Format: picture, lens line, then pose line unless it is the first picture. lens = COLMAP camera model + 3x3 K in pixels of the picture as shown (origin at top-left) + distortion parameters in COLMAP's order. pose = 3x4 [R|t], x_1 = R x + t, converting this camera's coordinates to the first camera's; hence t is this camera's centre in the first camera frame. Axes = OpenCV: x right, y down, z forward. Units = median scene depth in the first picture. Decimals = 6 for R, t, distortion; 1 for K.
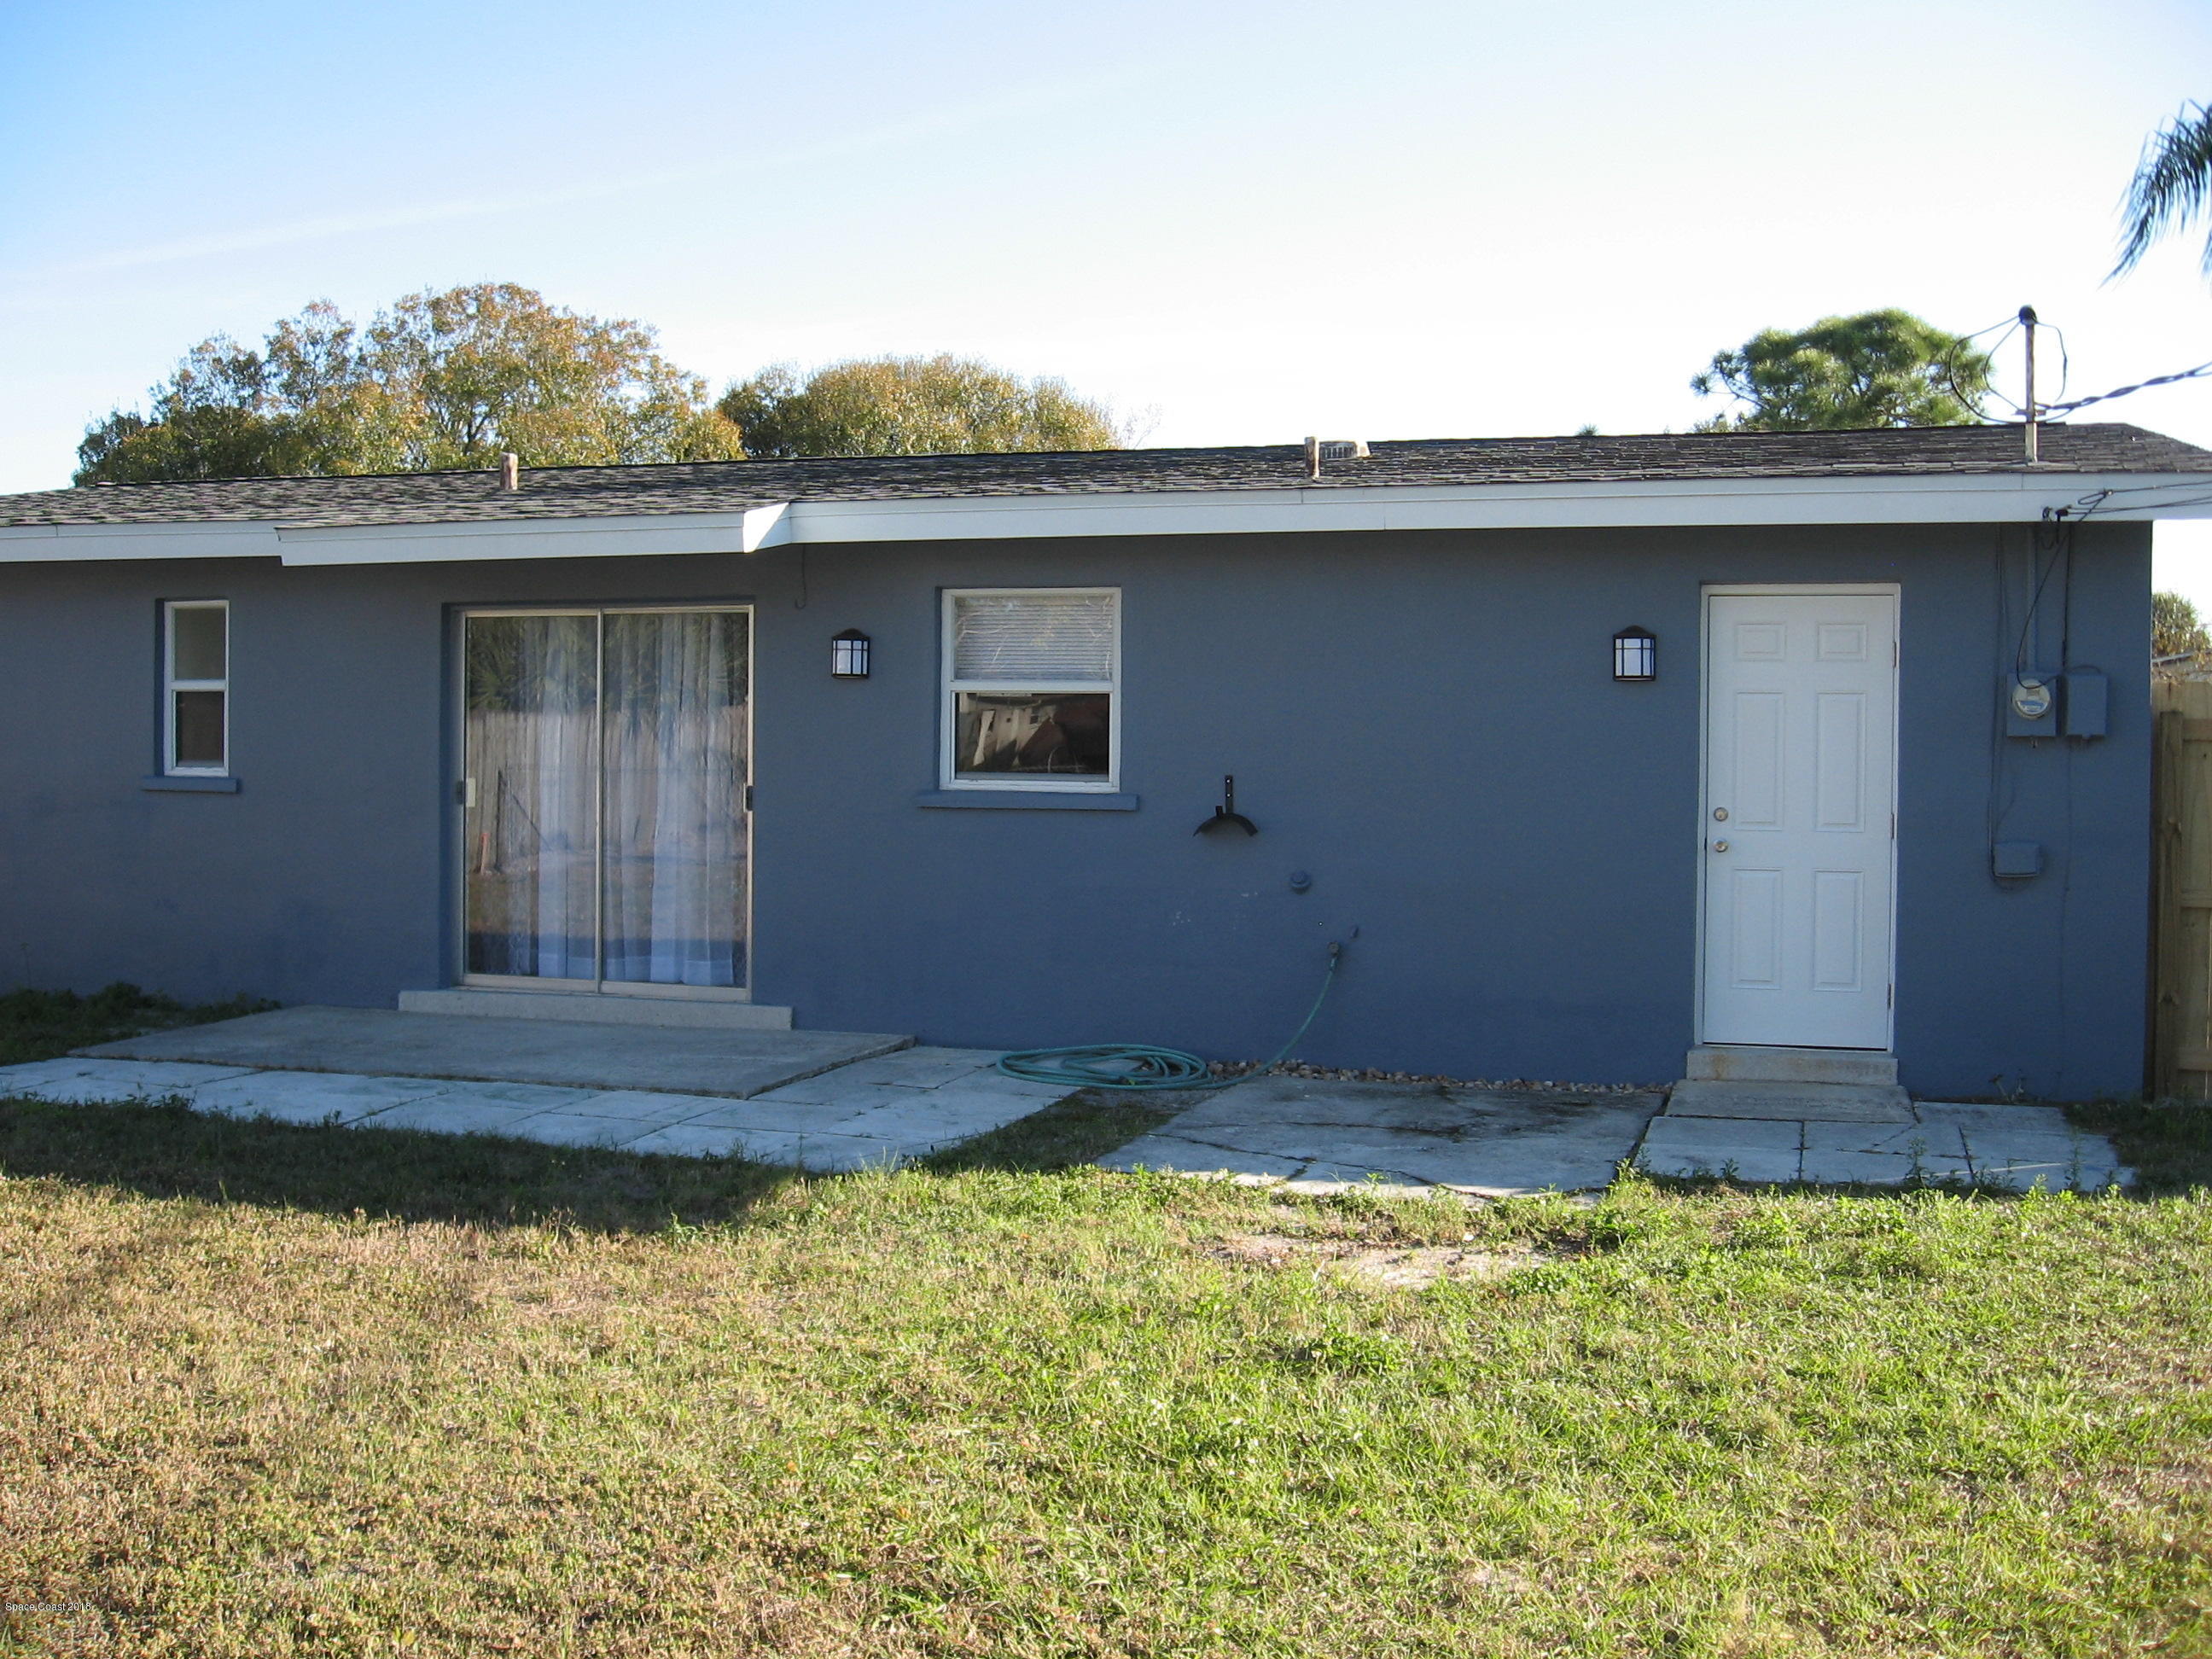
lens RADIAL K [[2560.0, 0, 1106.0], [0, 2560.0, 829.5], [0, 0, 1]] dist [-0.149886, 0.011401]
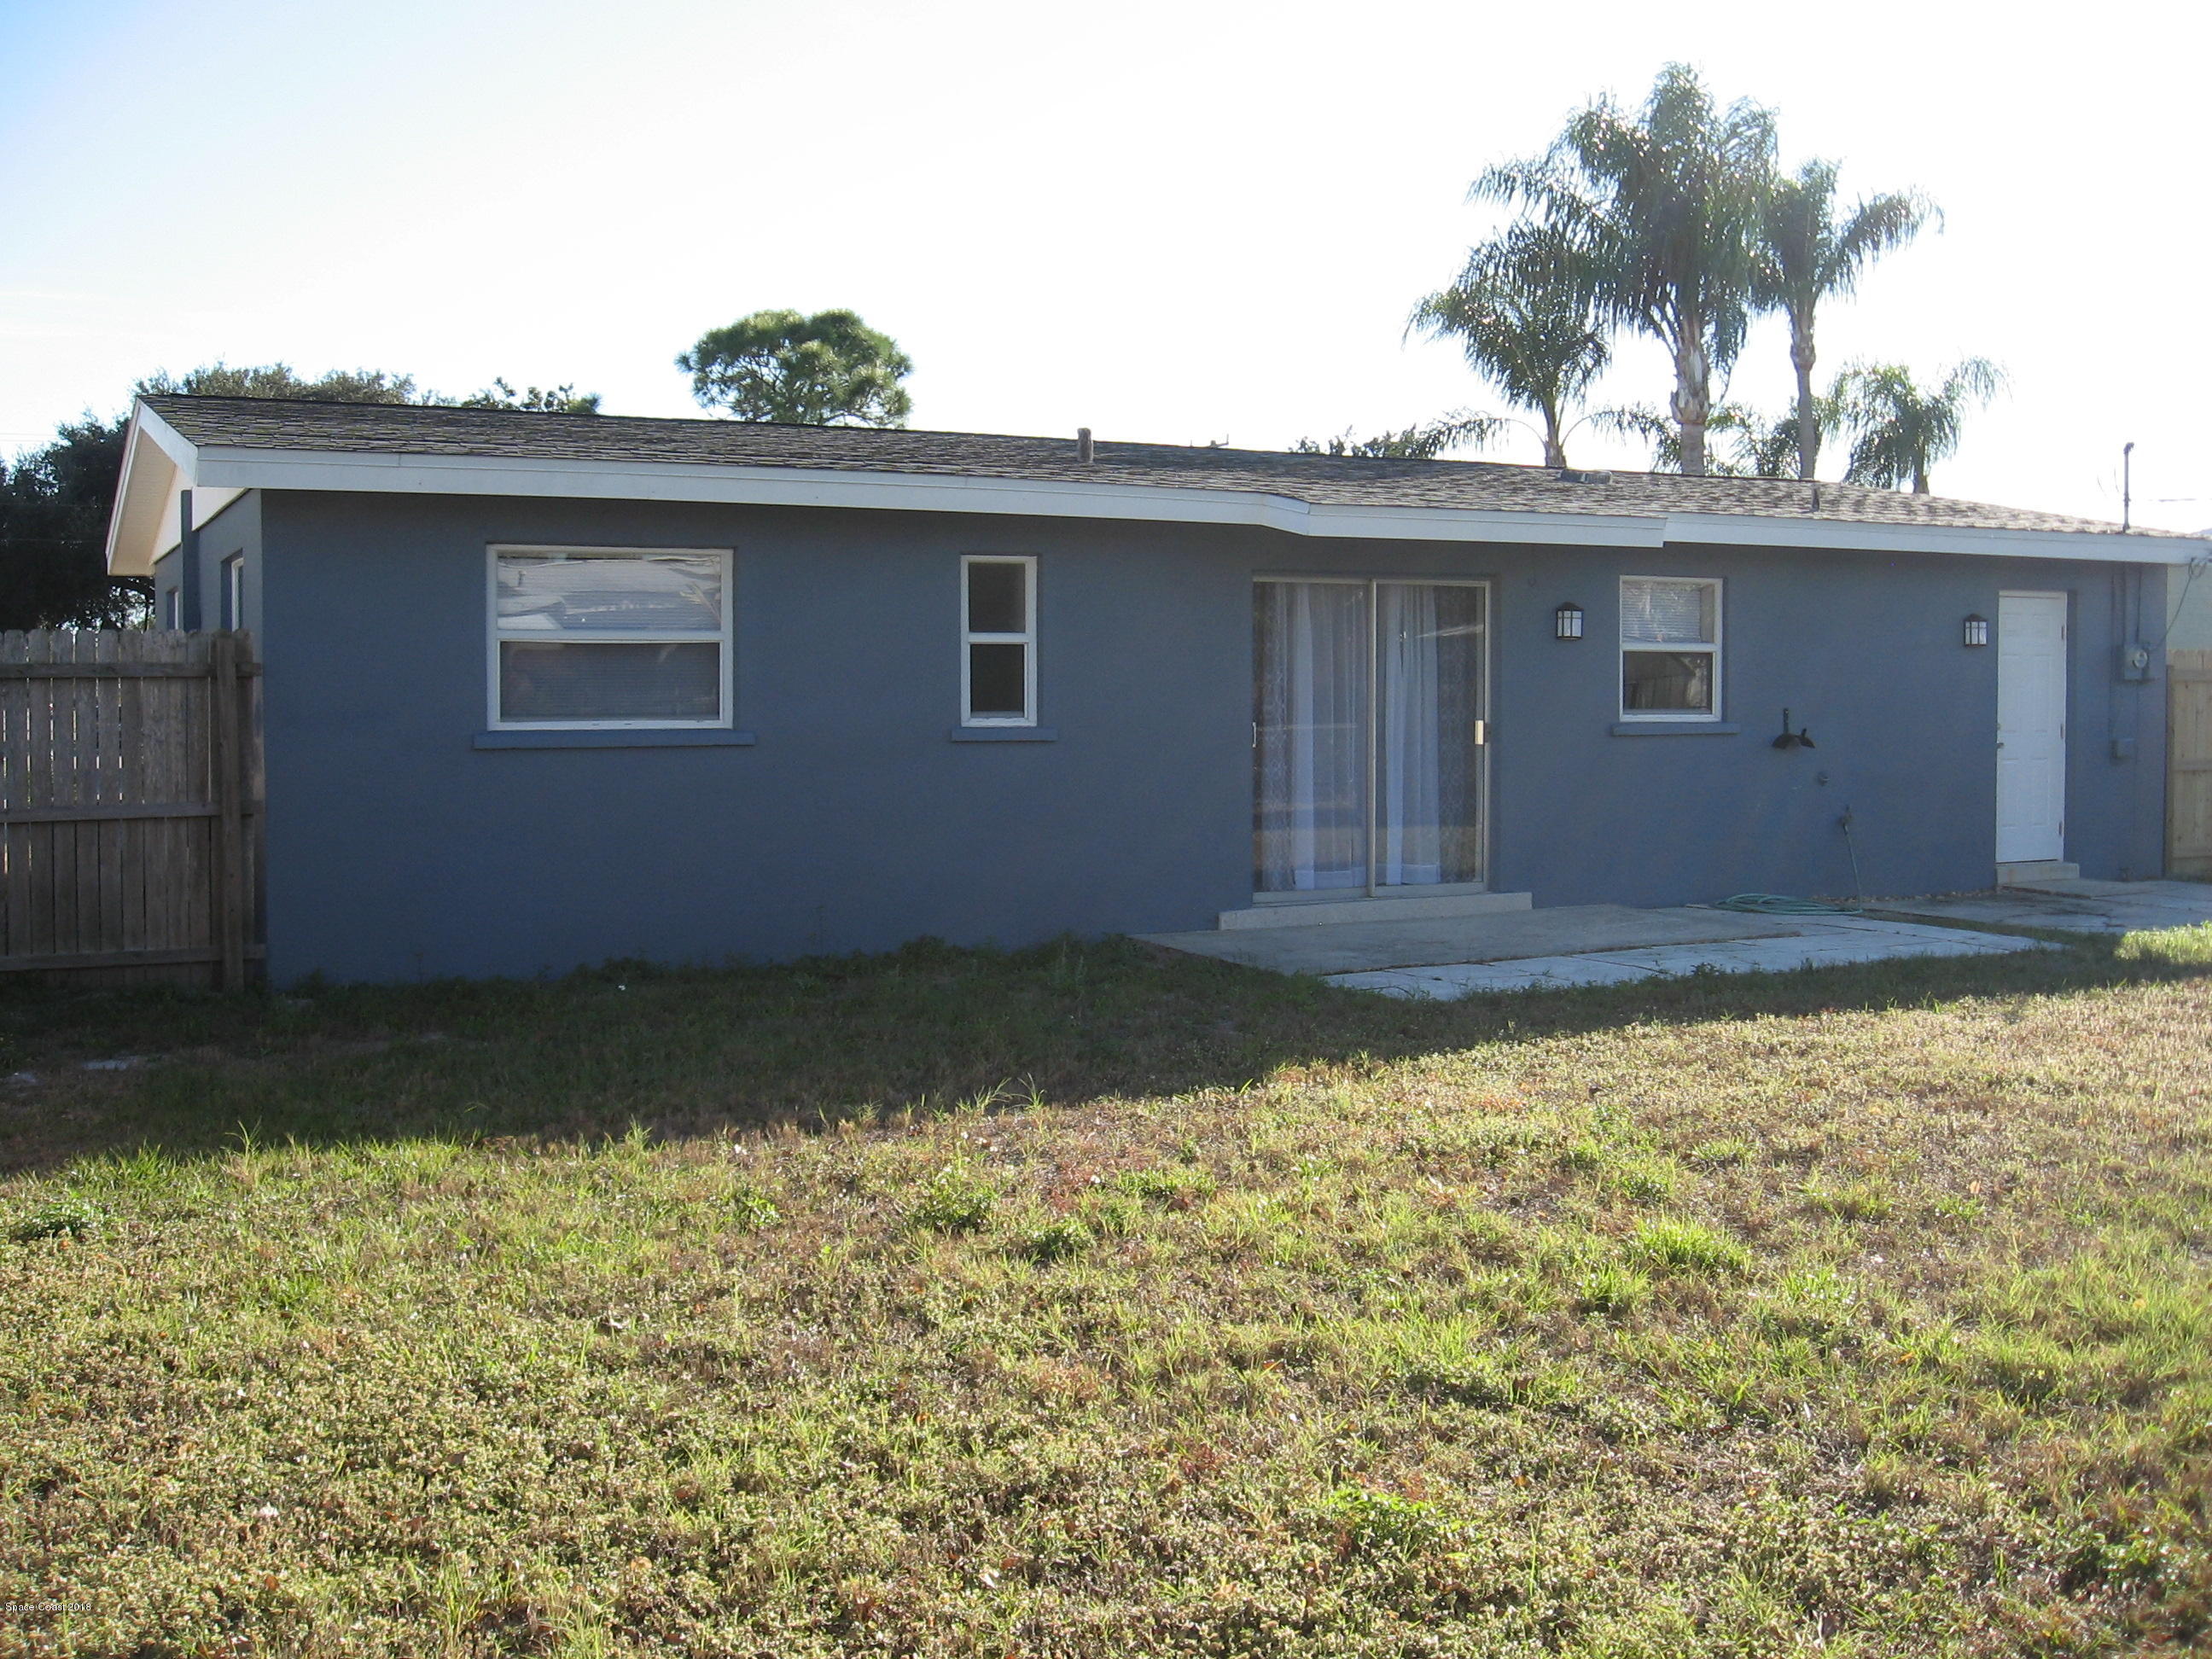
lens RADIAL K [[2286.8, 0, 1107.8], [0, 2286.8, 786.5], [0, 0, 1]] dist [-0.141142, 0.073658]
pose [[0.689925, -0.042750, 0.722617, -1.005816], [0.030819, 0.999084, 0.029681, -0.023065], [-0.723224, 0.001792, 0.690611, 0.319775]]
